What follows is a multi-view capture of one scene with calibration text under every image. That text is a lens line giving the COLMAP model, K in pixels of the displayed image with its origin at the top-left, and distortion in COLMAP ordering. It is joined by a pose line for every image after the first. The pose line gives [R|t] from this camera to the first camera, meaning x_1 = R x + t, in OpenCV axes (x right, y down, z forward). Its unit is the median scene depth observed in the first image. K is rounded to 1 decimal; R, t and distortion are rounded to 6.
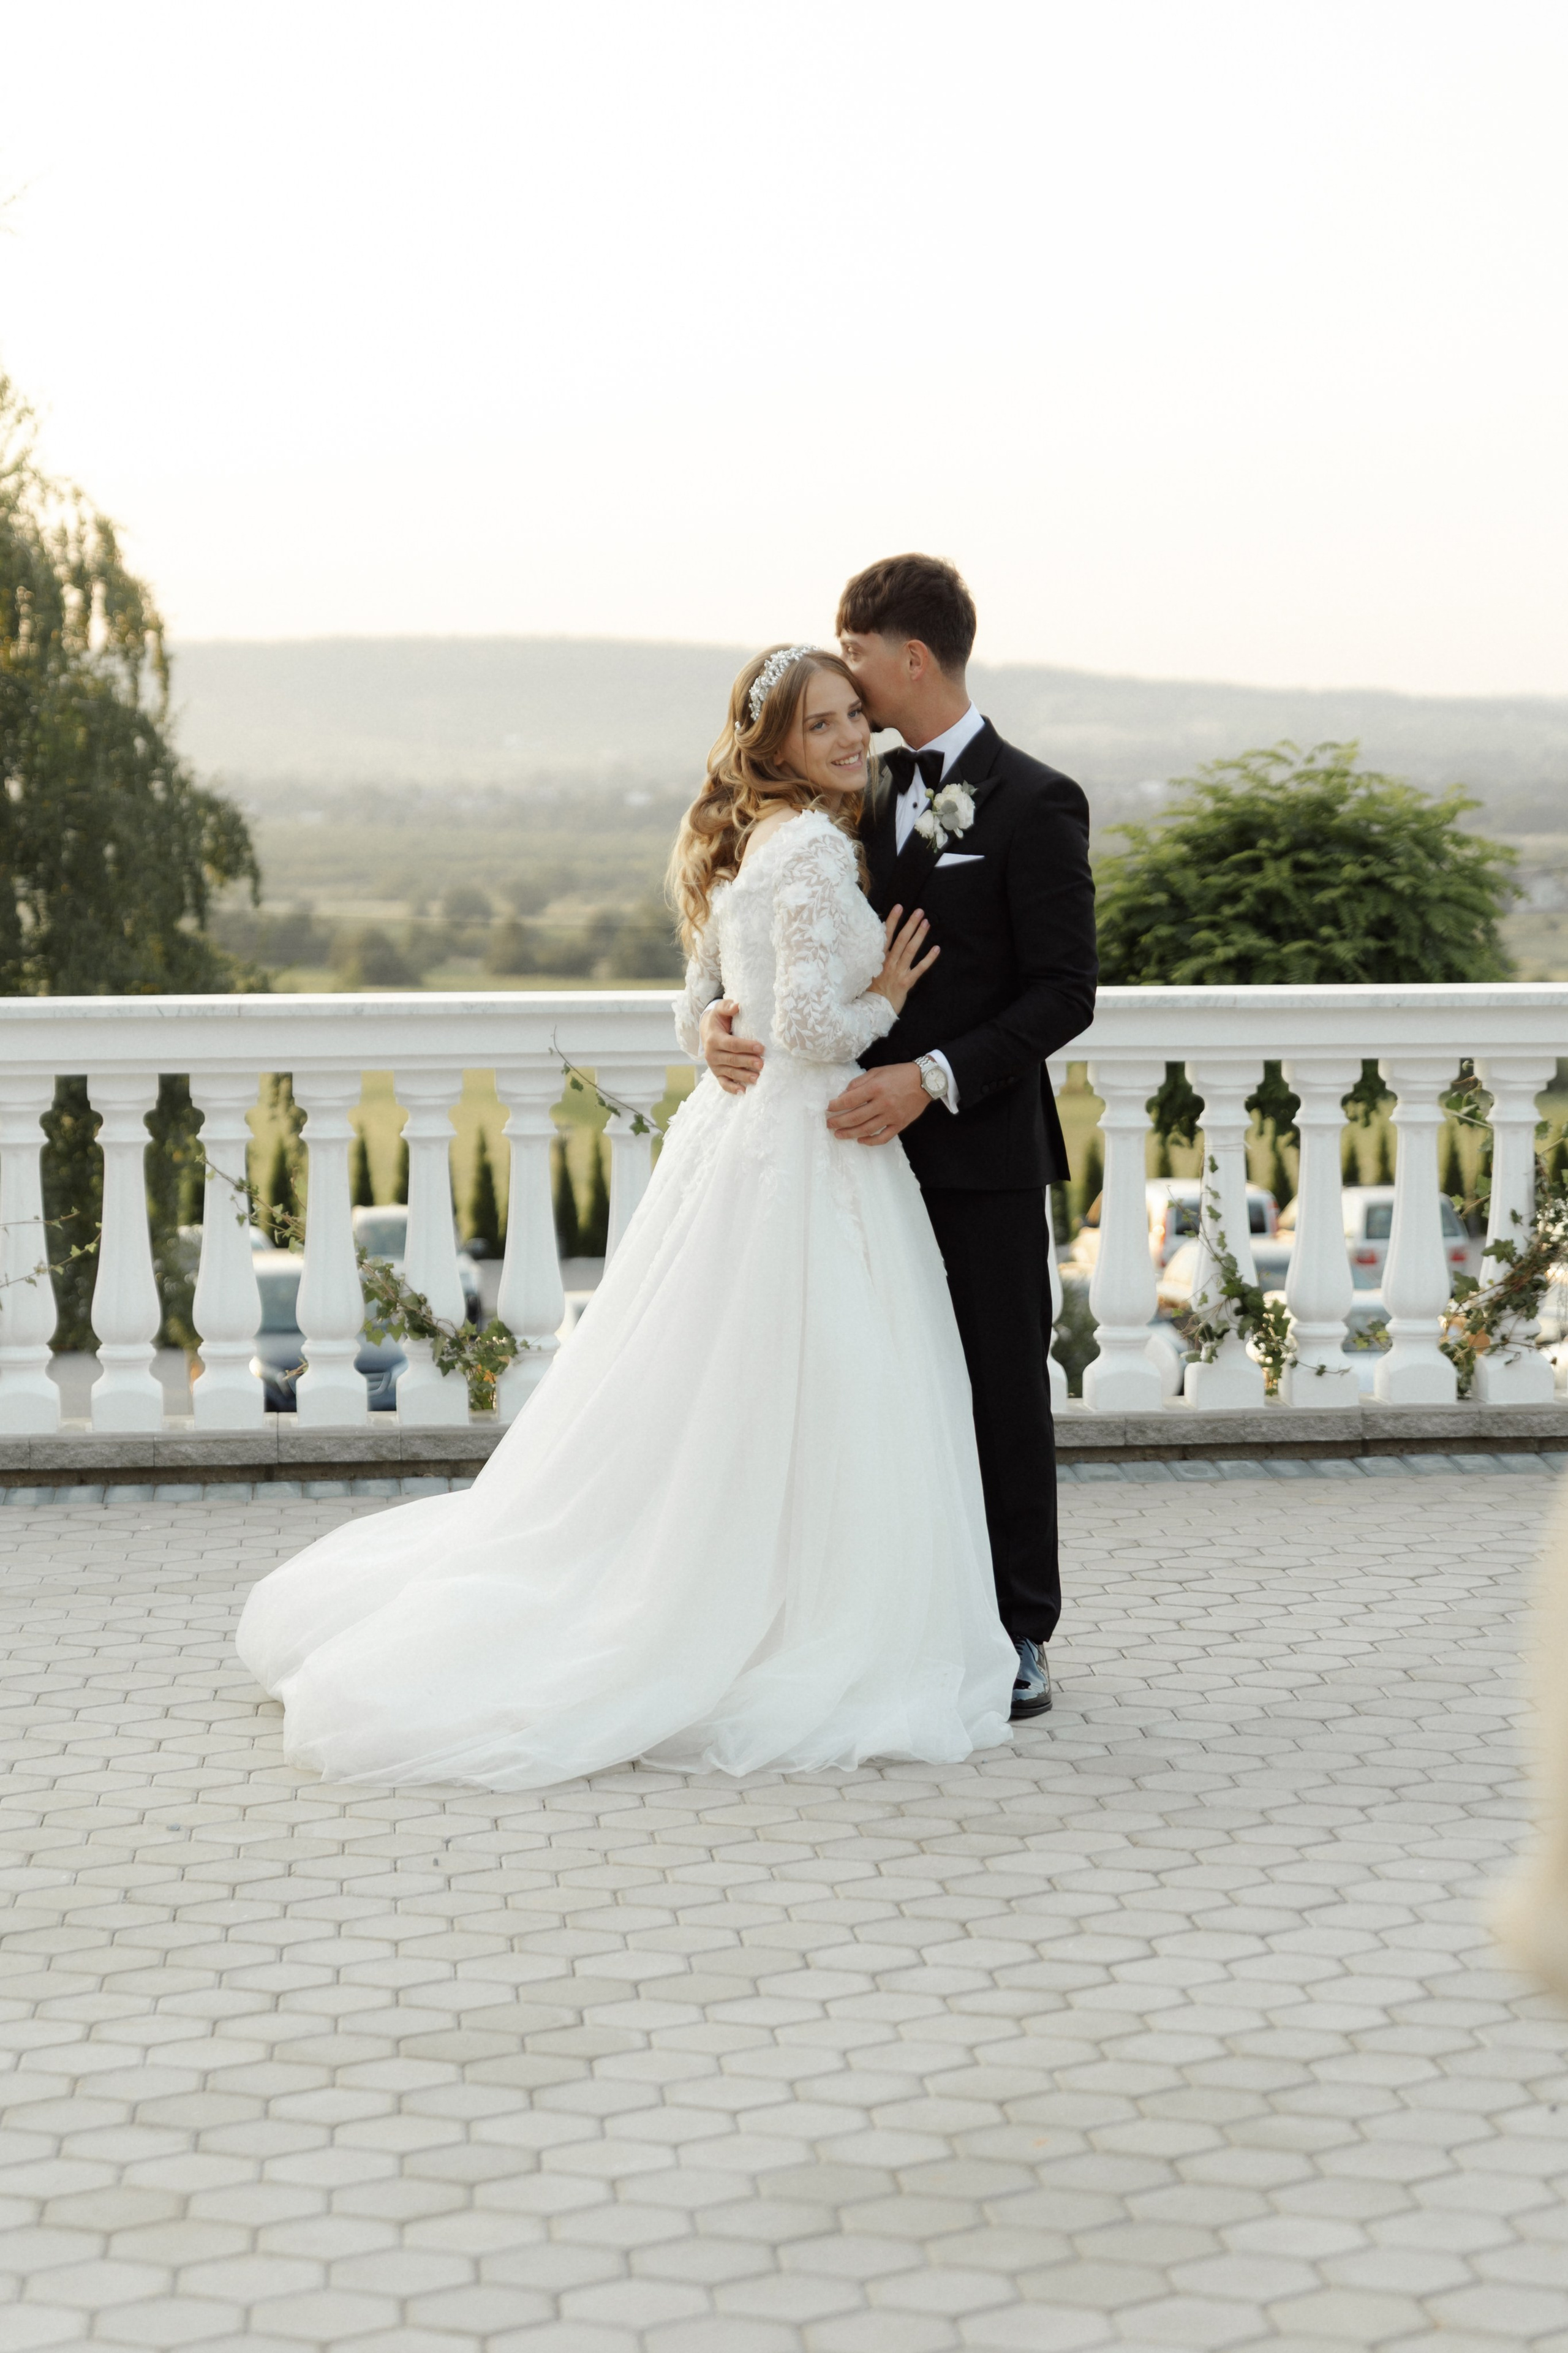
lens RADIAL K [[4660.9, 0, 784.0], [0, 4660.9, 1176.5], [0, 0, 1]] dist [0.041425, -0.042516]
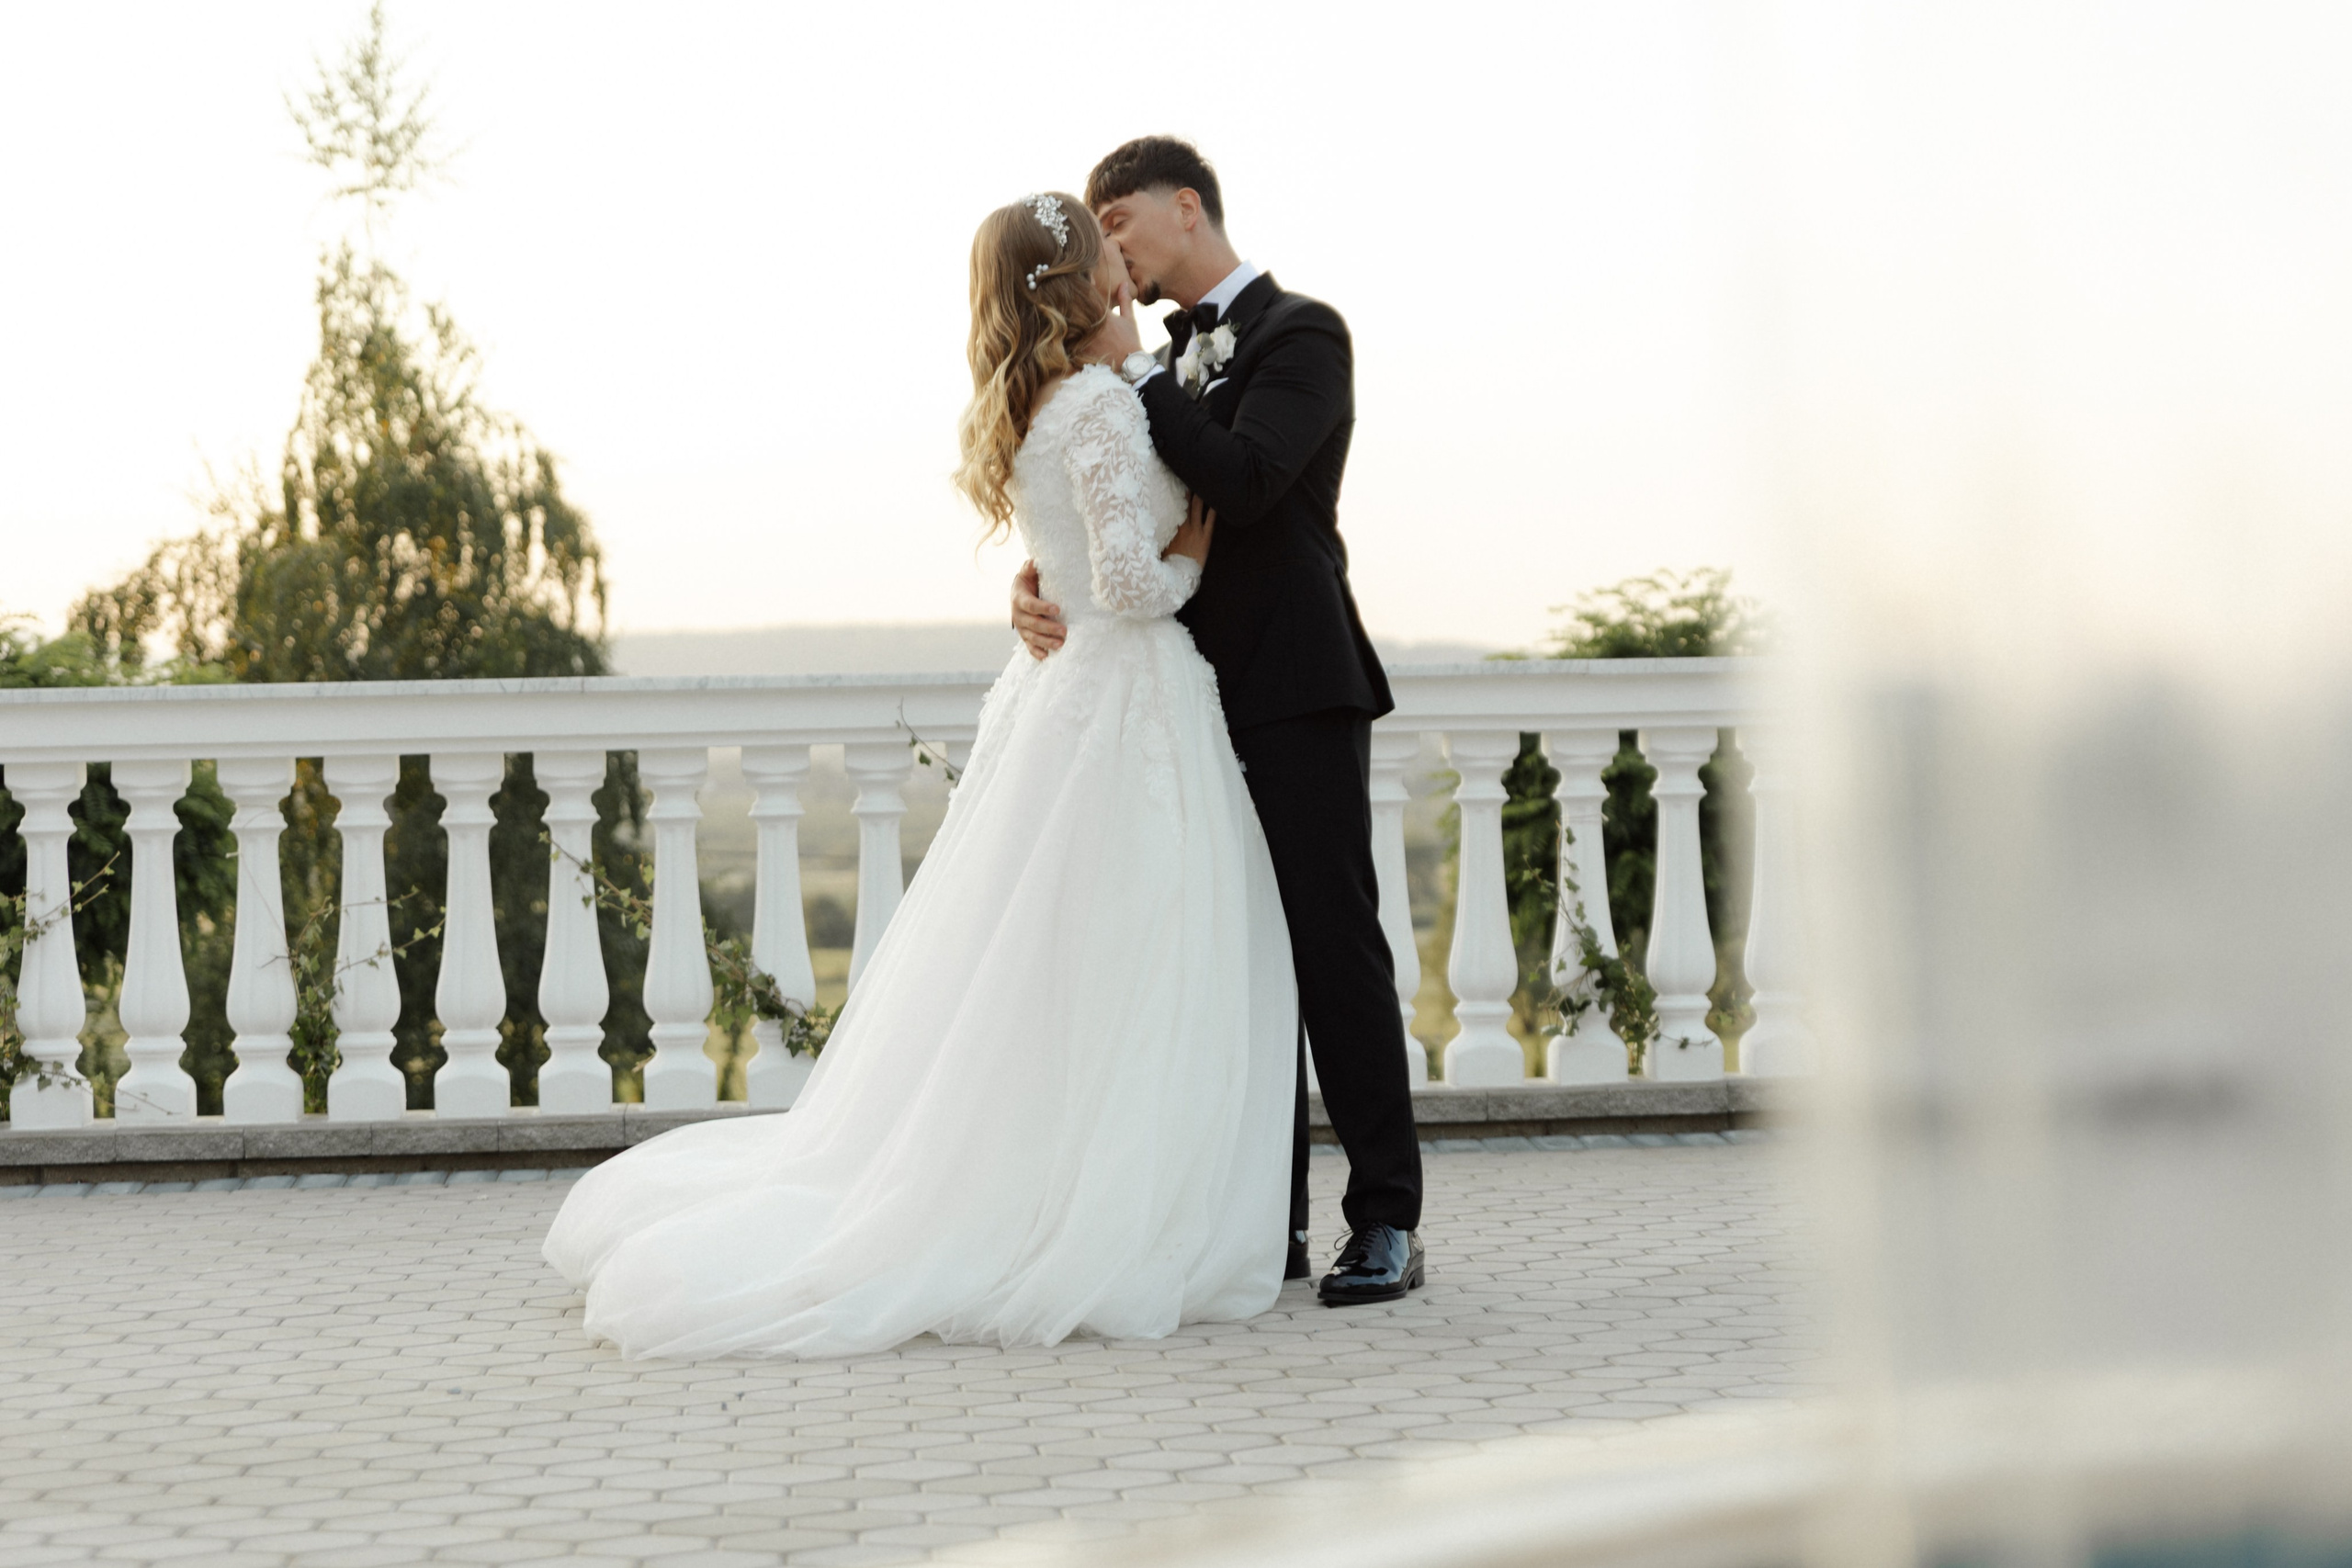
lens RADIAL K [[4365.8, 0, 1215.4], [0, 4365.8, 777.0], [0, 0, 1]] dist [0.029617, -0.039353]
pose [[0.999880, -0.015176, -0.003176, 0.020109], [0.014808, 0.995414, -0.094510, 0.072380], [0.004595, 0.094452, 0.995519, 0.075863]]
